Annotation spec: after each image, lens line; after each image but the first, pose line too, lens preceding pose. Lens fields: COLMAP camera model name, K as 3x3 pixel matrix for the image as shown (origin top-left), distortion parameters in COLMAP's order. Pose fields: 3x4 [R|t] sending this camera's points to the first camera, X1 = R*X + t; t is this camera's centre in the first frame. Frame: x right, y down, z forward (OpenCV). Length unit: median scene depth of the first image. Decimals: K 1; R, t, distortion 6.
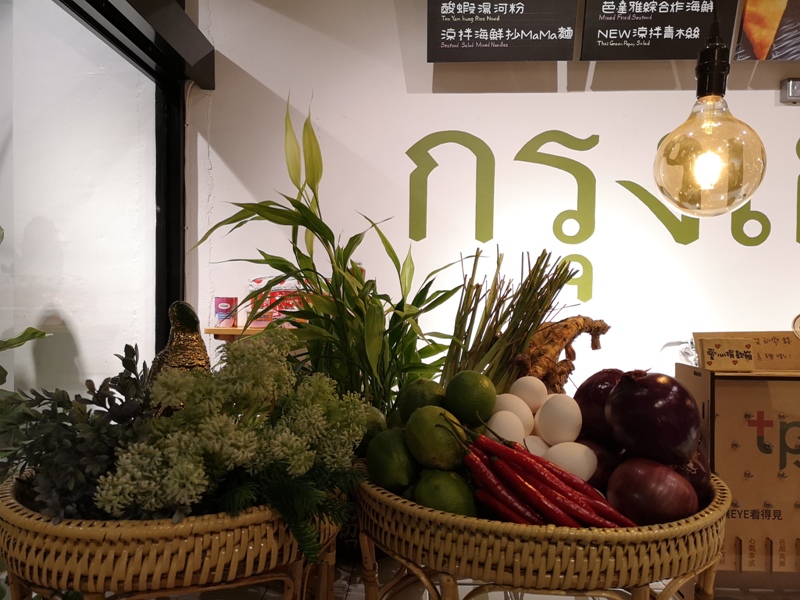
lens RADIAL K [[626.7, 0, 398.0], [0, 626.7, 299.2], [0, 0, 1]] dist [0.046249, -0.009020]
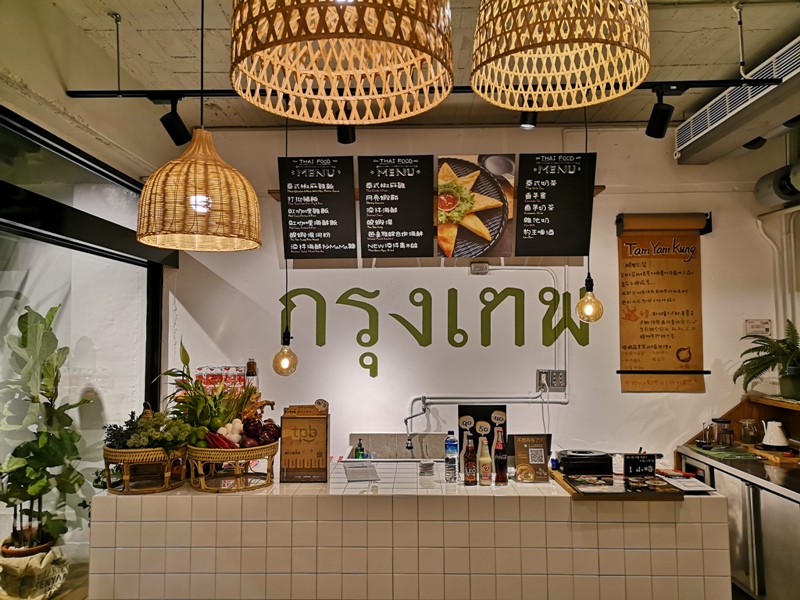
lens RADIAL K [[626.7, 0, 402.2], [0, 626.7, 300.2], [0, 0, 1]] dist [0.046249, -0.009020]
pose [[0.999881, -0.013726, 0.007058, 0.408368], [0.014149, 0.997864, -0.063770, -0.116598], [-0.006167, 0.063862, 0.997940, -0.989372]]
